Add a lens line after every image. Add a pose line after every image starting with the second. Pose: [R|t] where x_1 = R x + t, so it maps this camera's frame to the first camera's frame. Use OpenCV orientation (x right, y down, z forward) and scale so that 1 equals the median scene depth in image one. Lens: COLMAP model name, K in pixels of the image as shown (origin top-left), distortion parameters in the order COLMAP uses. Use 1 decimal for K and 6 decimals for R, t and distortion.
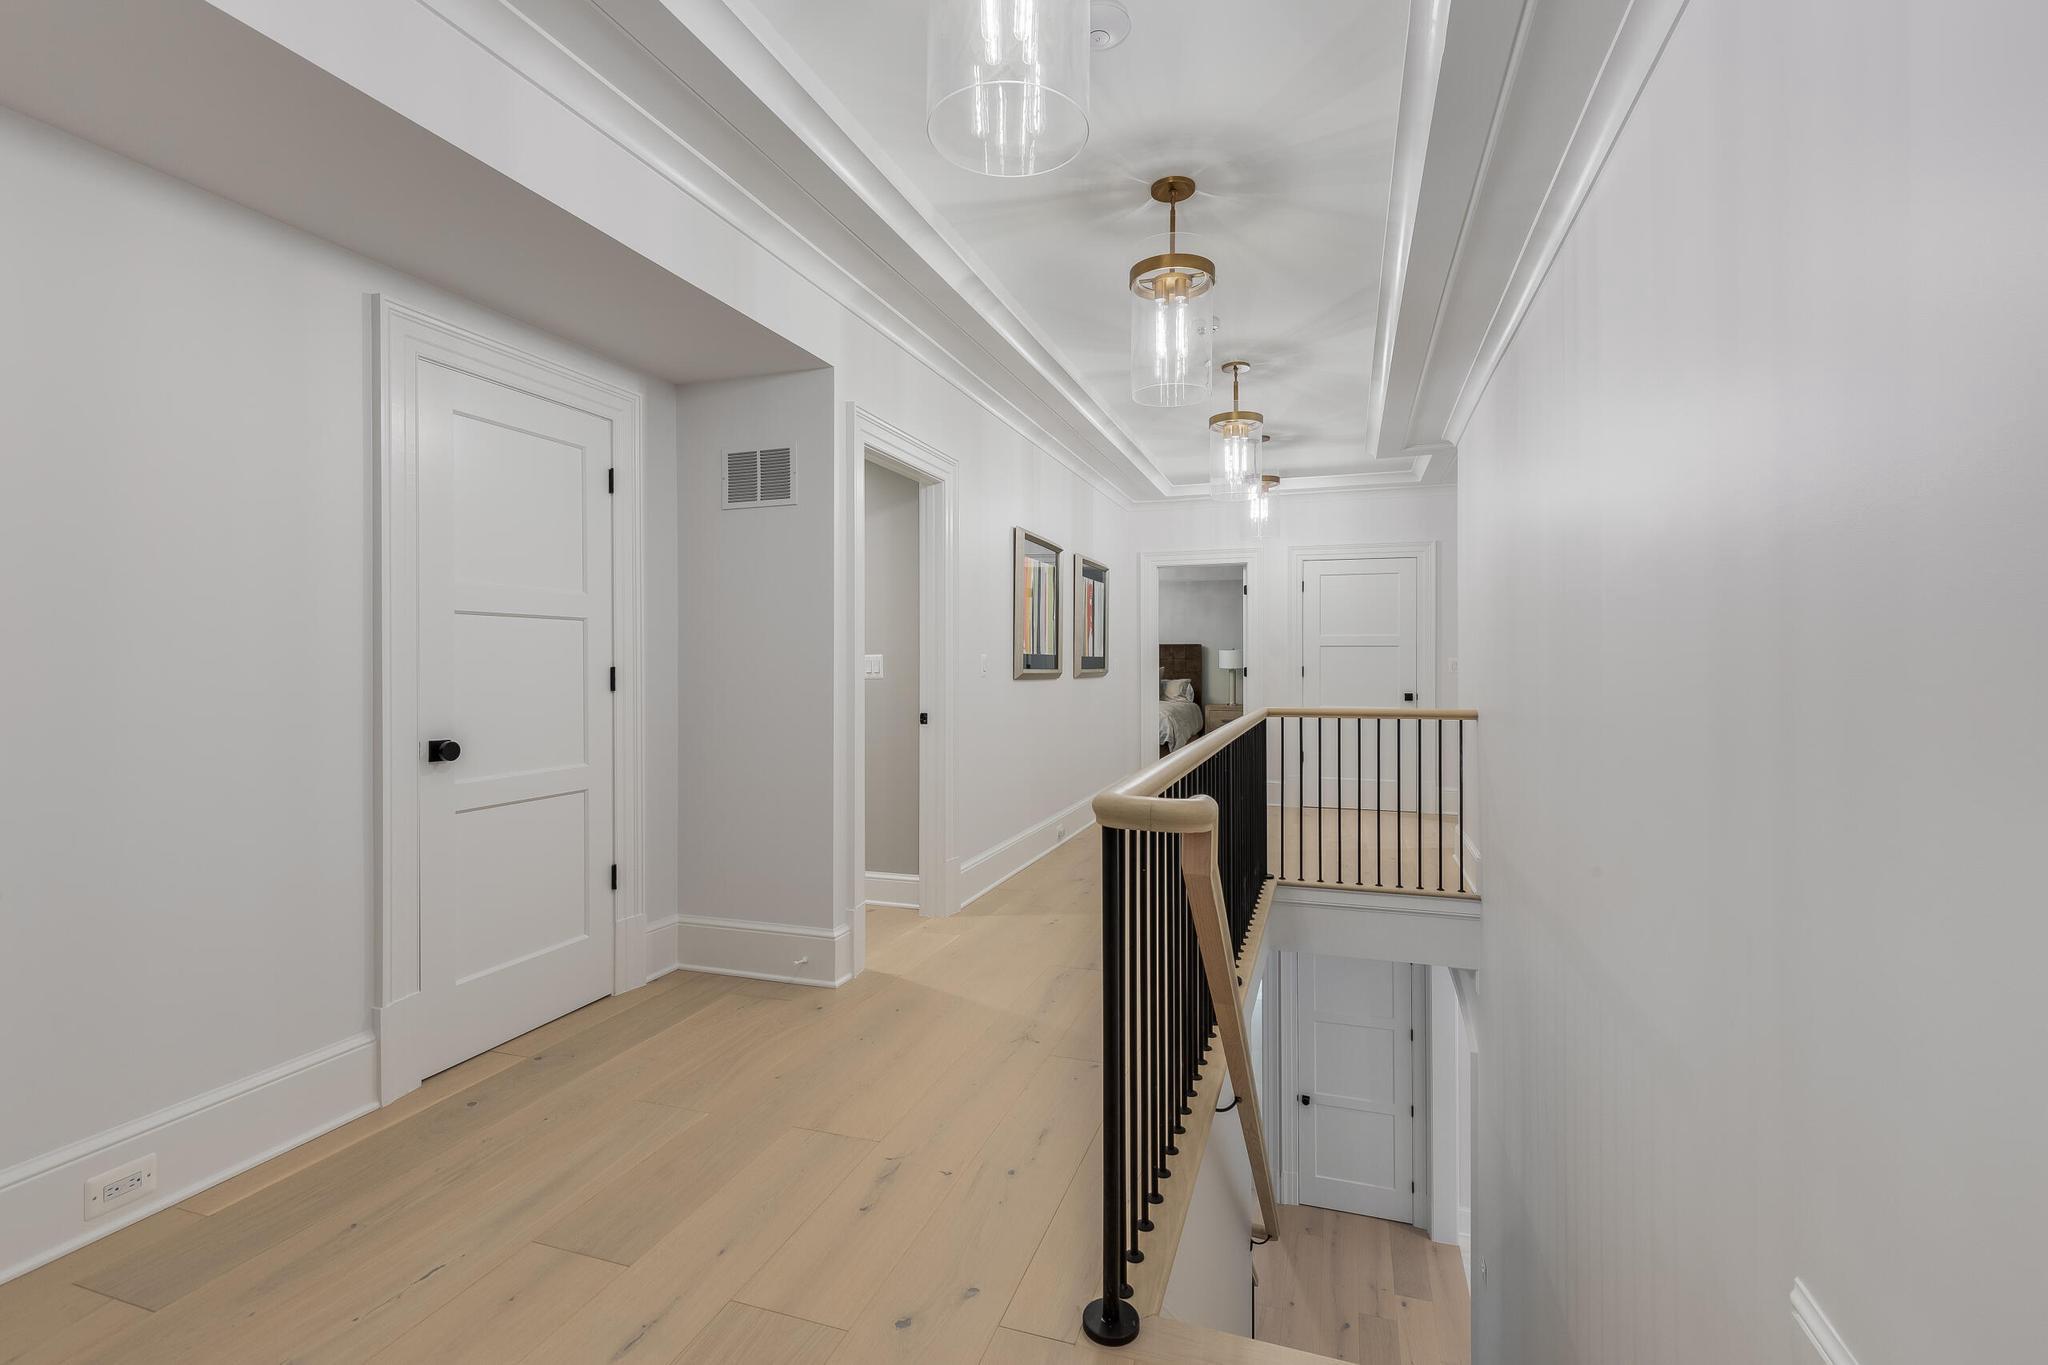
lens RADIAL K [[927.1, 0, 1025.0], [0, 927.1, 675.6], [0, 0, 1]] dist [0.011916, -0.000065]
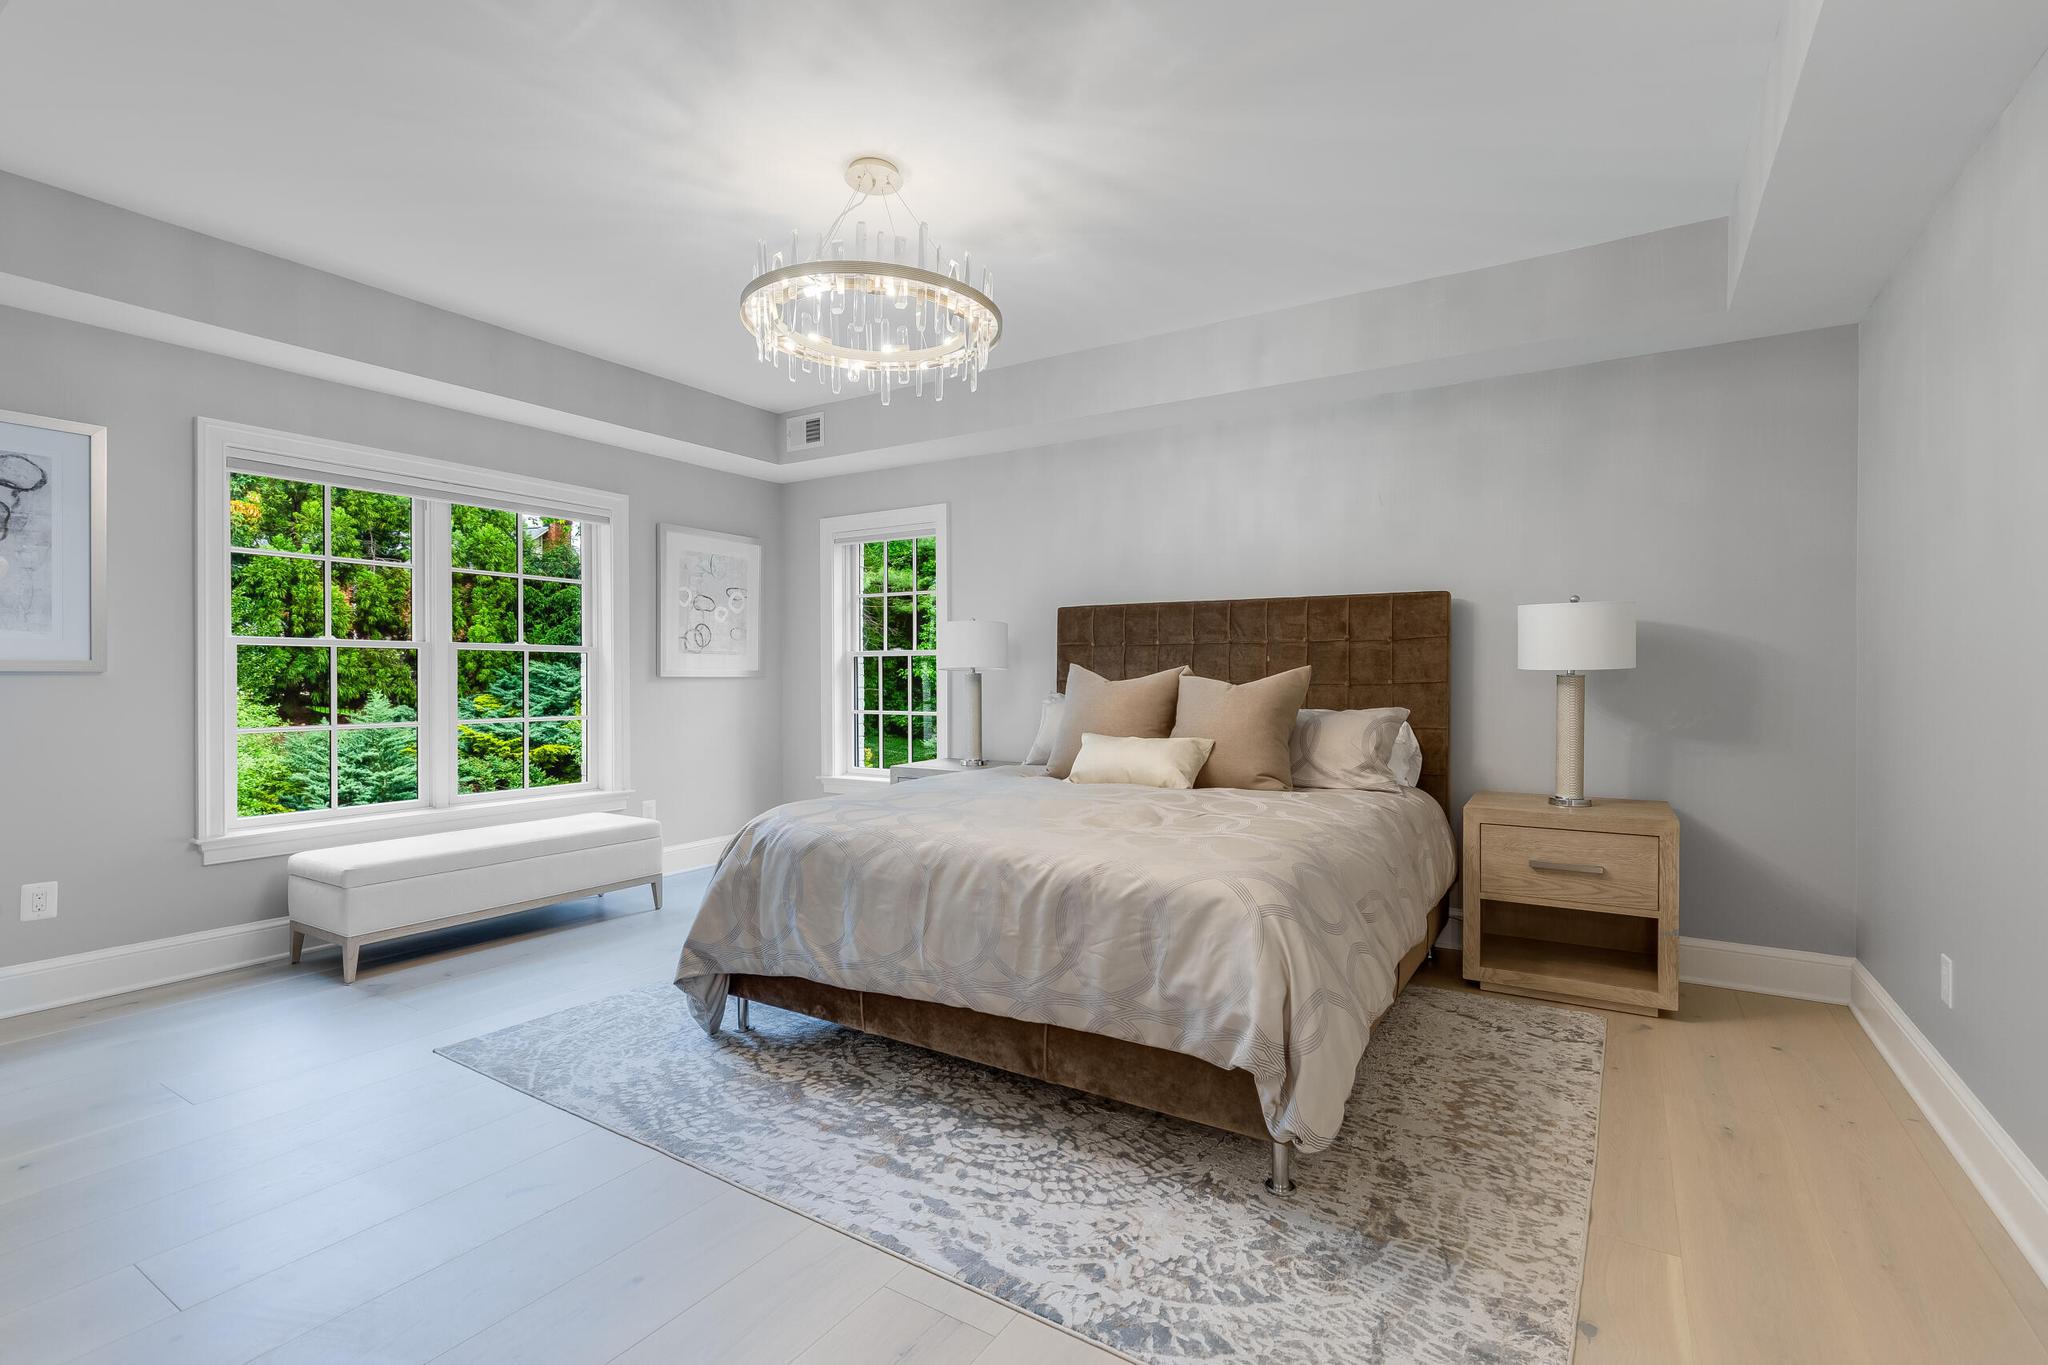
lens RADIAL K [[927.1, 0, 1036.2], [0, 927.1, 683.0], [0, 0, 1]] dist [0.011916, -0.000065]
pose [[0.972795, 0.001384, -0.231665, 0.133001], [-0.001286, 0.999999, 0.000573, -0.004123], [0.231666, -0.000260, 0.972795, 0.692317]]
